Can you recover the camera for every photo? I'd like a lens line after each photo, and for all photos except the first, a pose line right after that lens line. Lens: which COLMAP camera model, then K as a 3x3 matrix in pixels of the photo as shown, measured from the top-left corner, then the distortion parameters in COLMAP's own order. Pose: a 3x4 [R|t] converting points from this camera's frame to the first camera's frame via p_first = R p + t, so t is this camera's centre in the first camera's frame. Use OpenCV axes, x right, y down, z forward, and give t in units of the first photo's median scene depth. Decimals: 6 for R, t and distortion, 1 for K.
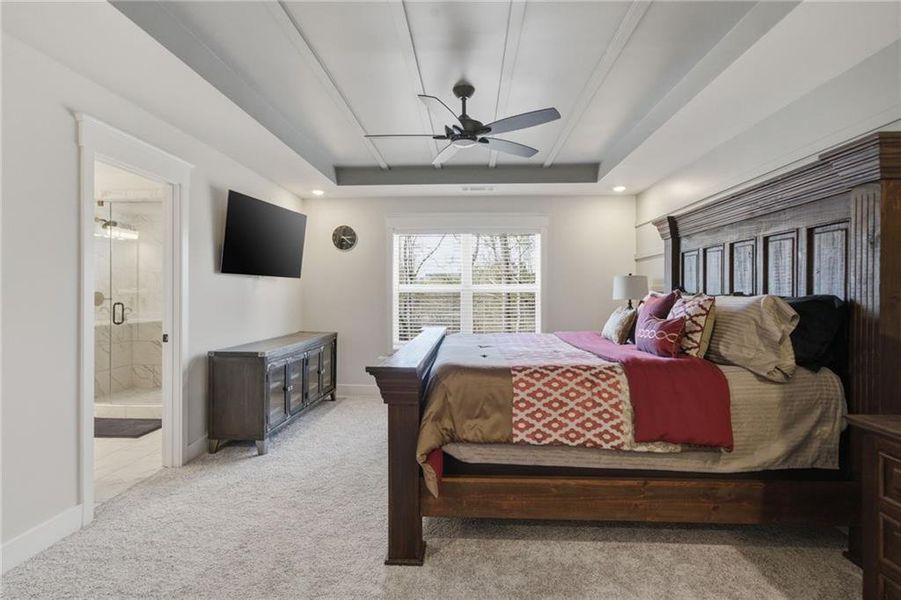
lens RADIAL K [[428.7, 0, 450.6], [0, 428.7, 291.6], [0, 0, 1]] dist [-0.002458, 0.000276]
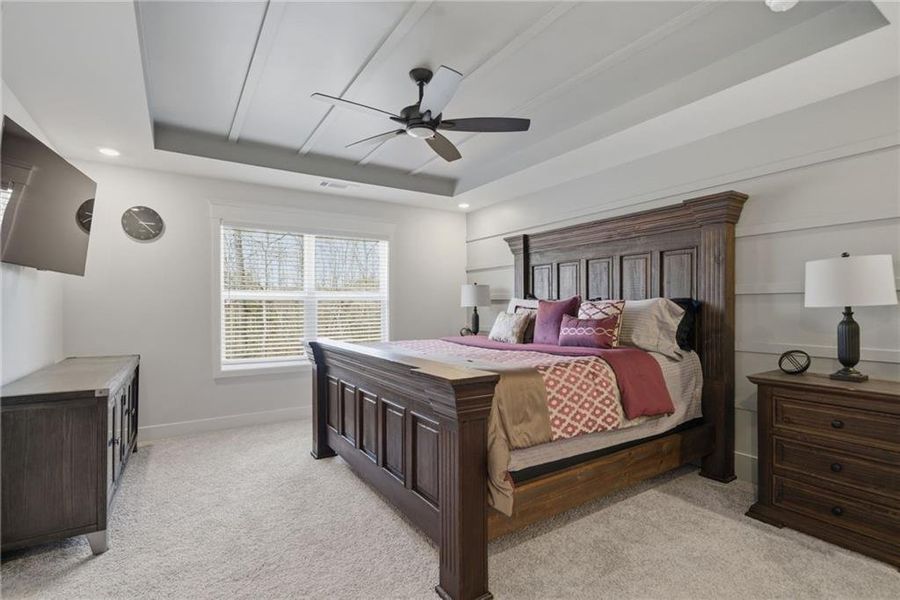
lens RADIAL K [[421.3, 0, 450.9], [0, 421.3, 303.2], [0, 0, 1]] dist [0.000779, 0.000891]
pose [[0.813134, 0.000081, 0.582076, -0.549089], [0.001334, 0.999997, -0.002003, 0.025150], [-0.582075, 0.002406, 0.813132, 0.286436]]
